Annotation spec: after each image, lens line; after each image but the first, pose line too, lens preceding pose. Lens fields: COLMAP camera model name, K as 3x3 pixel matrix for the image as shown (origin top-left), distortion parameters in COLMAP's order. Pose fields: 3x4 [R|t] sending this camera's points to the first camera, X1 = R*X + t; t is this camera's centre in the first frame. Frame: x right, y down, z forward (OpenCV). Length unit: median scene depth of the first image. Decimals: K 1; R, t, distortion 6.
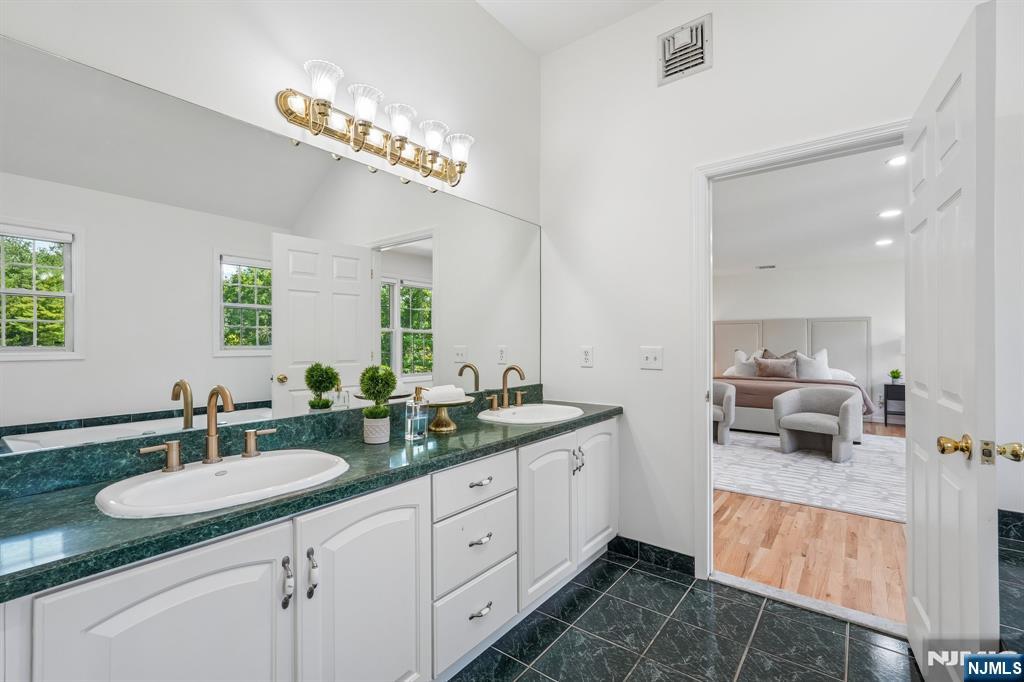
lens RADIAL K [[457.3, 0, 506.7], [0, 457.3, 341.0], [0, 0, 1]] dist [-0.008872, 0.003913]
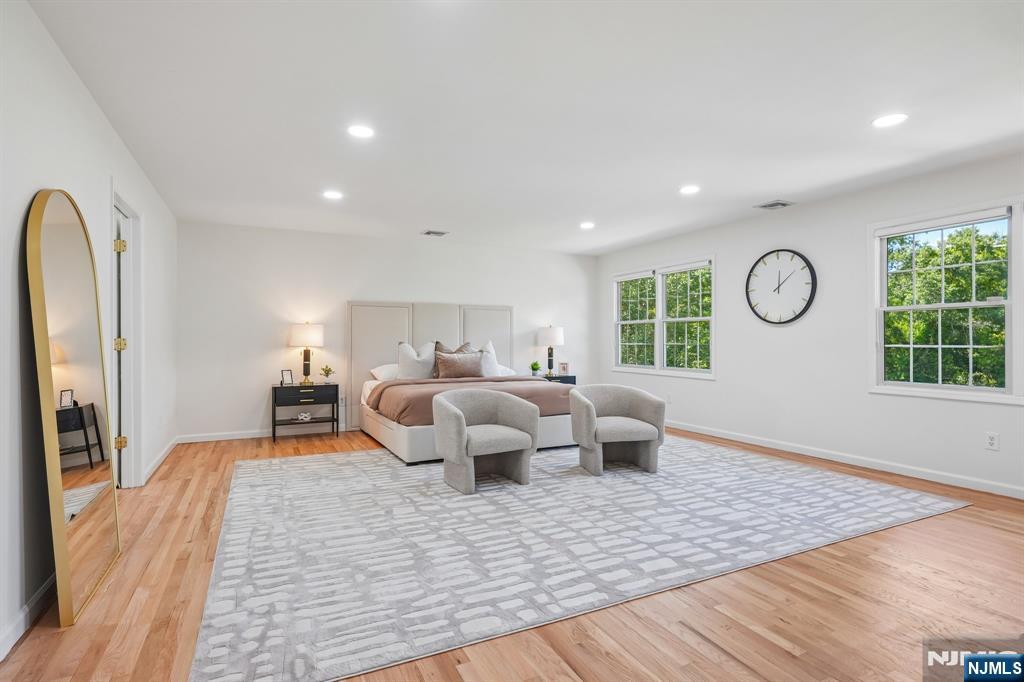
lens RADIAL K [[513.6, 0, 514.3], [0, 513.6, 349.4], [0, 0, 1]] dist [-0.003111, -0.000018]
pose [[0.427621, -0.015854, 0.903819, -0.372697], [-0.006147, 0.999772, 0.020445, 0.032762], [-0.903937, -0.014298, 0.427426, 1.280691]]
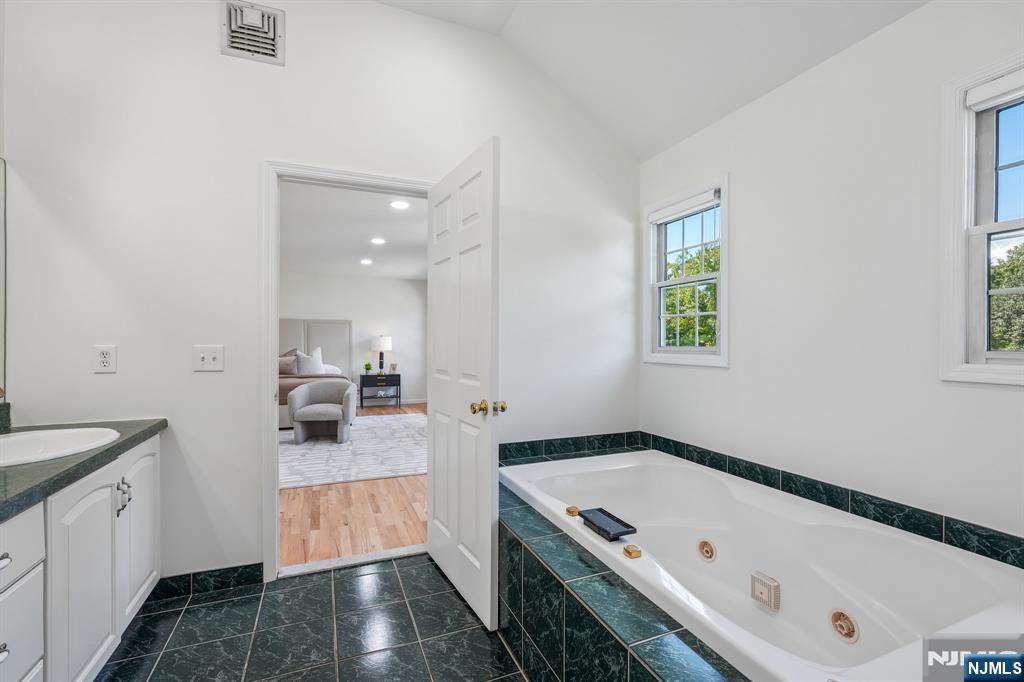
lens RADIAL K [[457.3, 0, 516.8], [0, 457.3, 343.8], [0, 0, 1]] dist [-0.008872, 0.003913]
pose [[0.482021, 0.000667, 0.876159, -0.142083], [-0.009077, 0.999950, 0.004232, 0.000121], [-0.876113, -0.009993, 0.482003, 0.051521]]
